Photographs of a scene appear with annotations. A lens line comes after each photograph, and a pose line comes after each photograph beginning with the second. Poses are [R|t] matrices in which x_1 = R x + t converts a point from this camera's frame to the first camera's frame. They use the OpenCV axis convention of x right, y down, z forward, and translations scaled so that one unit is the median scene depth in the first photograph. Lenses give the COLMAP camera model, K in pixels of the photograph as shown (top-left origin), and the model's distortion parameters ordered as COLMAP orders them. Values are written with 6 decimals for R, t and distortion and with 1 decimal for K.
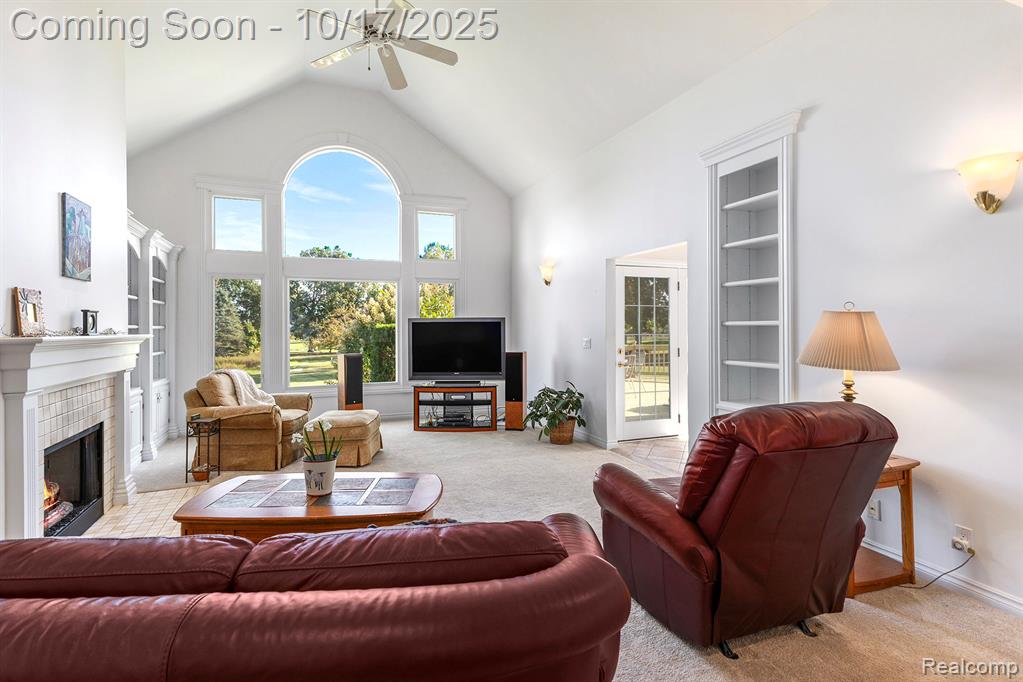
lens RADIAL K [[497.3, 0, 511.5], [0, 497.3, 341.0], [0, 0, 1]] dist [0.003162, -0.000231]
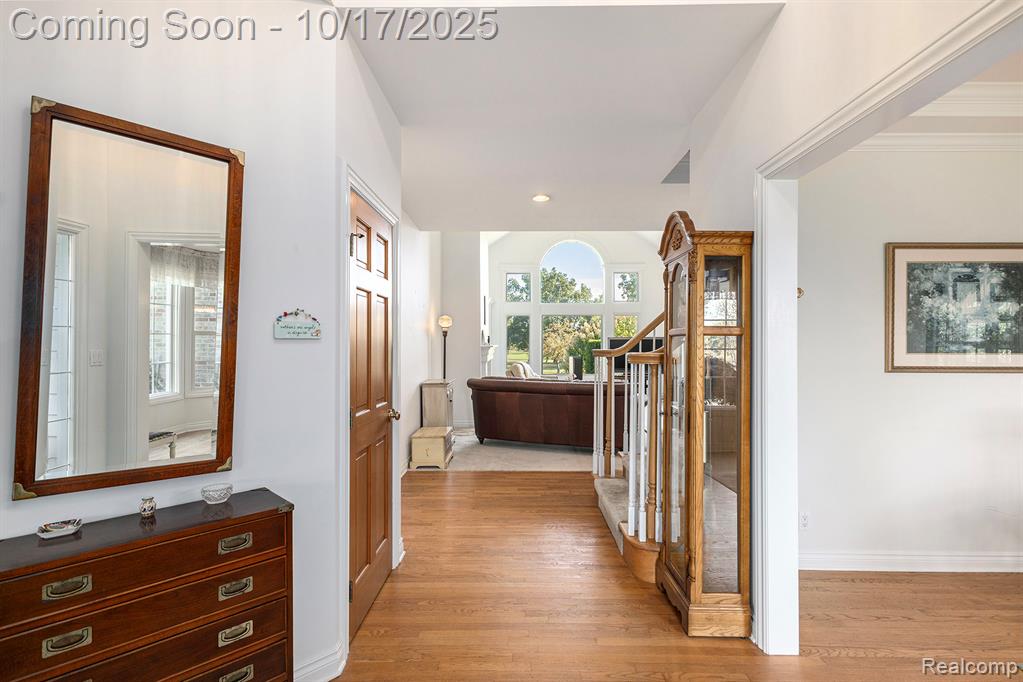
lens RADIAL K [[497.3, 0, 511.5], [0, 497.3, 341.0], [0, 0, 1]] dist [0.003162, -0.000231]
pose [[0.915089, 0.009241, -0.403146, 0.136765], [-0.019888, 0.999555, -0.022230, 0.010527], [0.402761, 0.028360, 0.914866, -0.529430]]
